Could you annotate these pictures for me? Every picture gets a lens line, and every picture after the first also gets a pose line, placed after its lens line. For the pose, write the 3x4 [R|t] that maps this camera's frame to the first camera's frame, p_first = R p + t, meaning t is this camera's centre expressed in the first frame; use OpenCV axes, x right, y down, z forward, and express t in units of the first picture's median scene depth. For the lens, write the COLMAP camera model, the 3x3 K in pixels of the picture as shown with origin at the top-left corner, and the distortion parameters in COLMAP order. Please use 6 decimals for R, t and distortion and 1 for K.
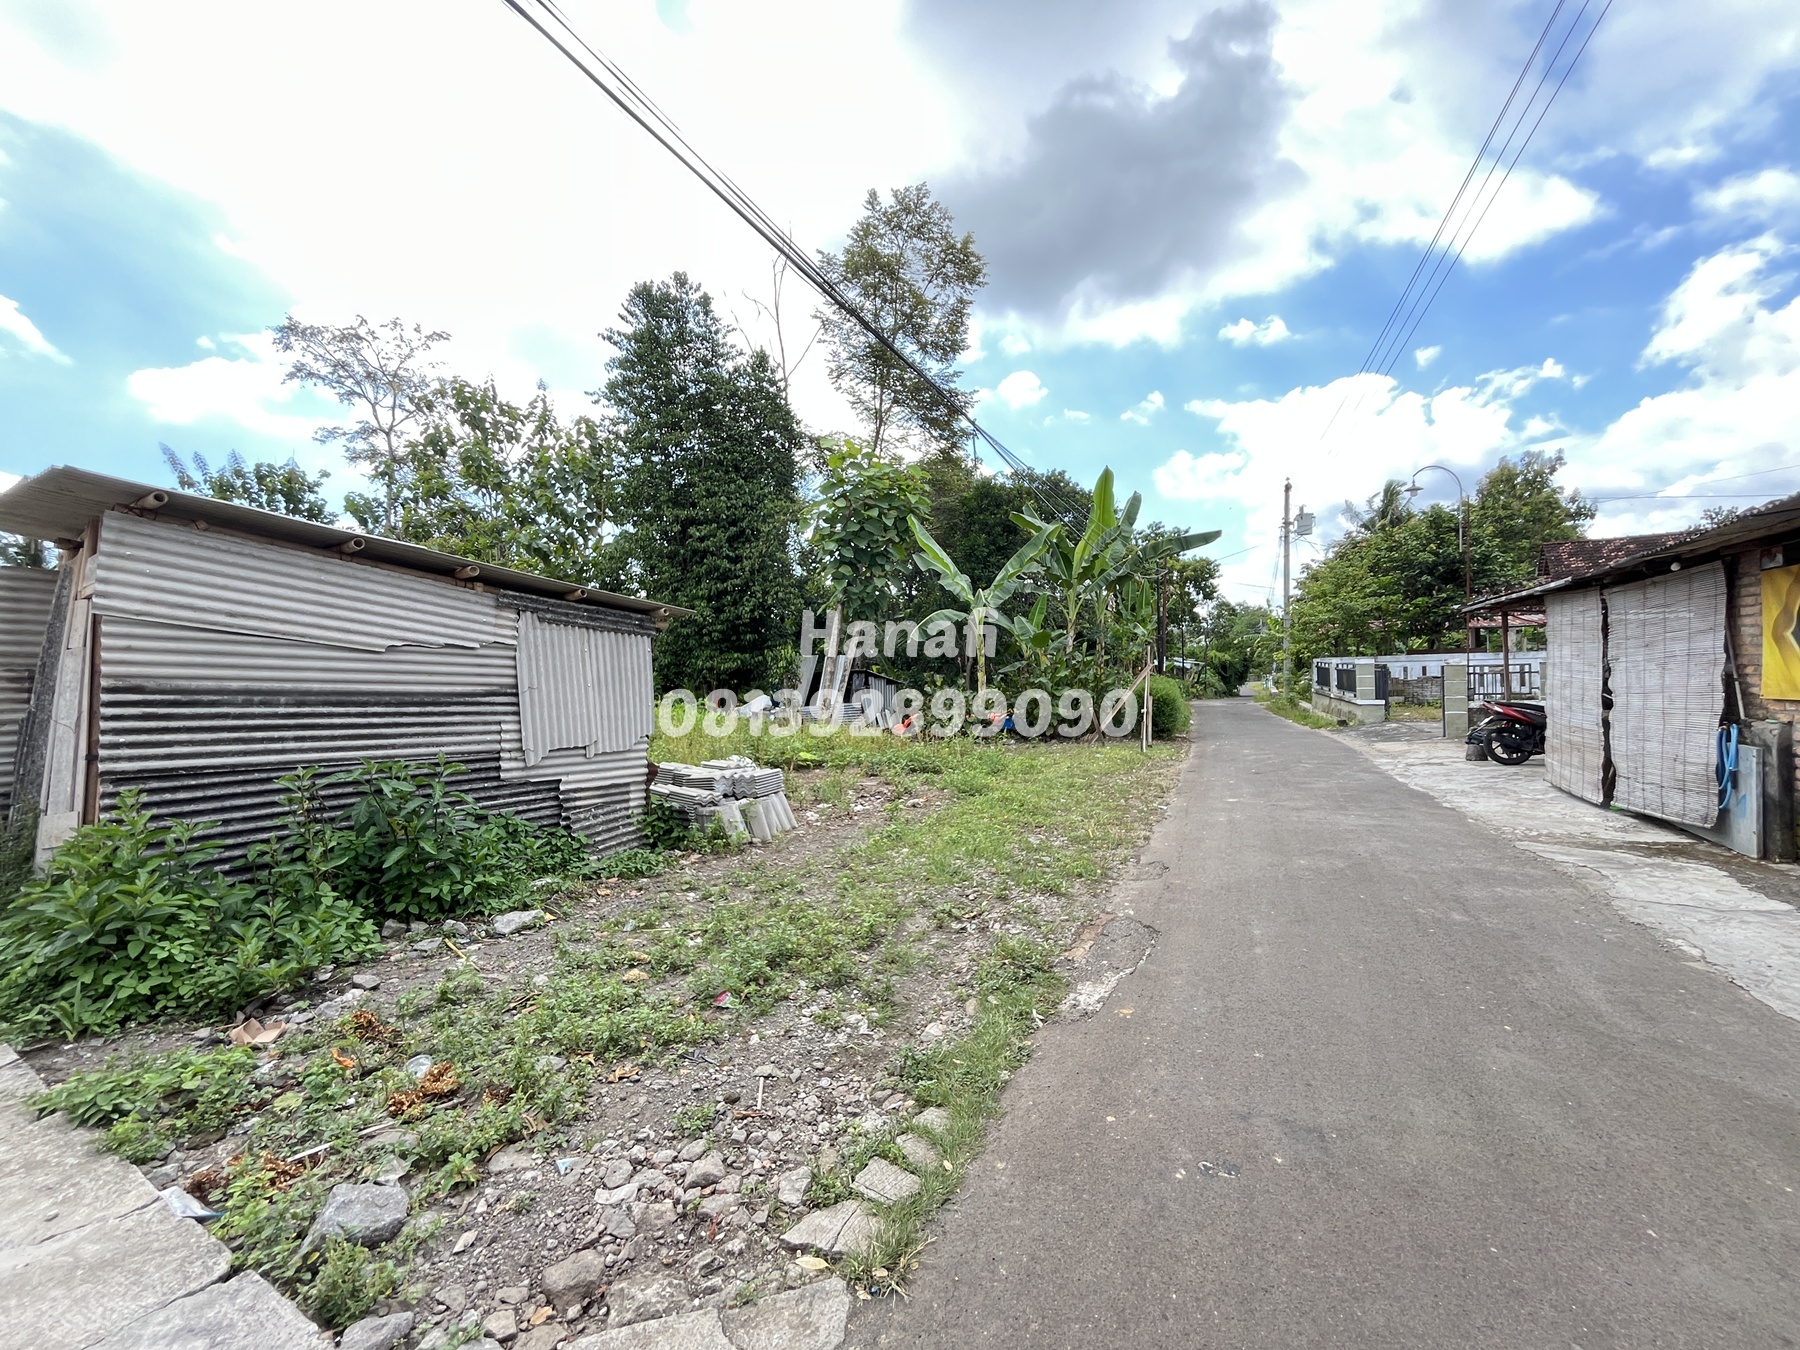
lens RADIAL K [[727.2, 0, 895.2], [0, 727.2, 675.8], [0, 0, 1]] dist [-0.007284, 0.001102]
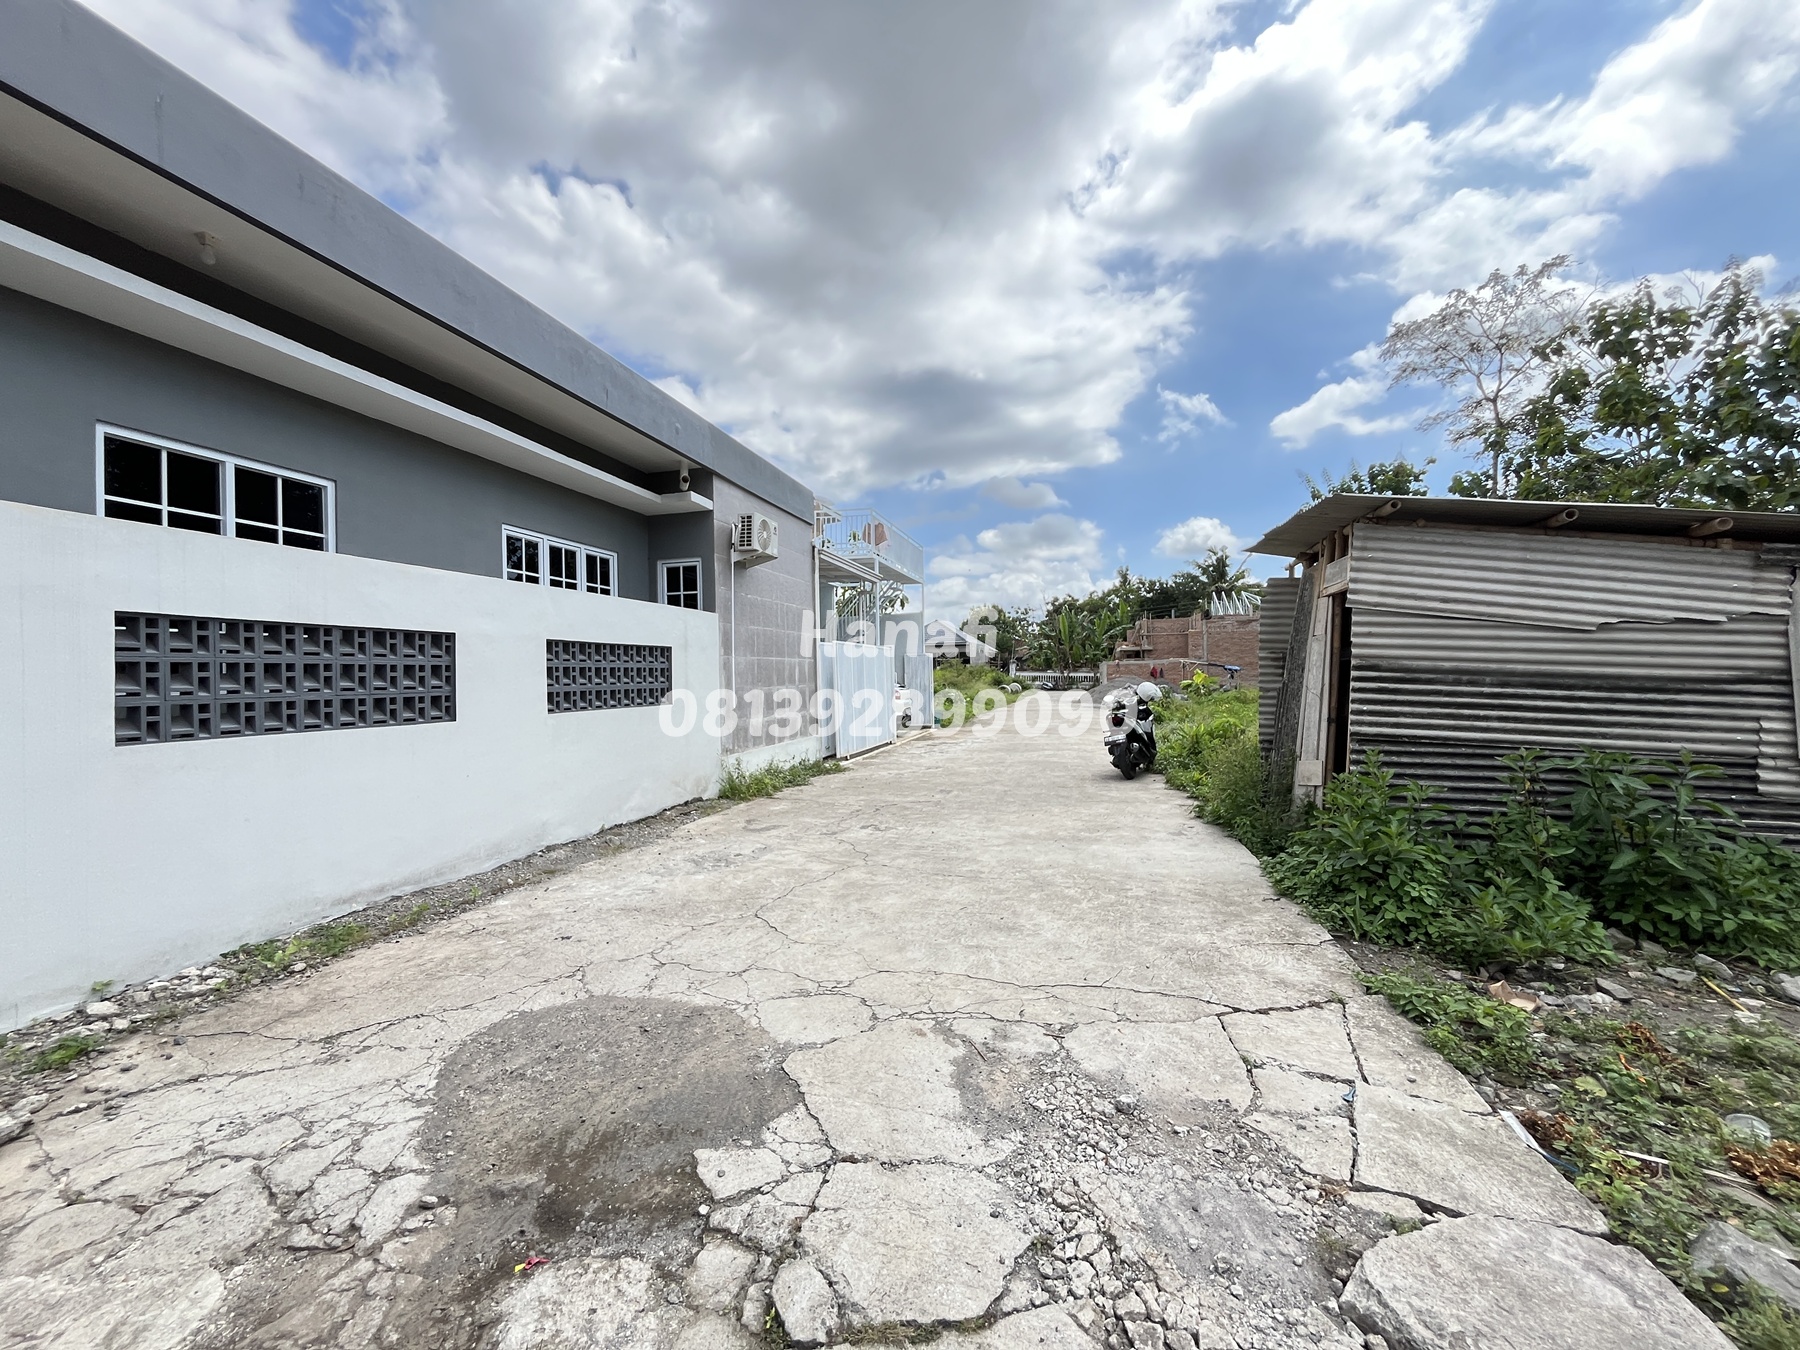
lens RADIAL K [[727.2, 0, 895.2], [0, 727.2, 675.8], [0, 0, 1]] dist [-0.007284, 0.001102]
pose [[0.282348, 0.026341, -0.958950, -0.097269], [-0.002399, 0.999639, 0.026753, 0.001815], [0.959309, -0.005253, 0.282309, -0.104299]]
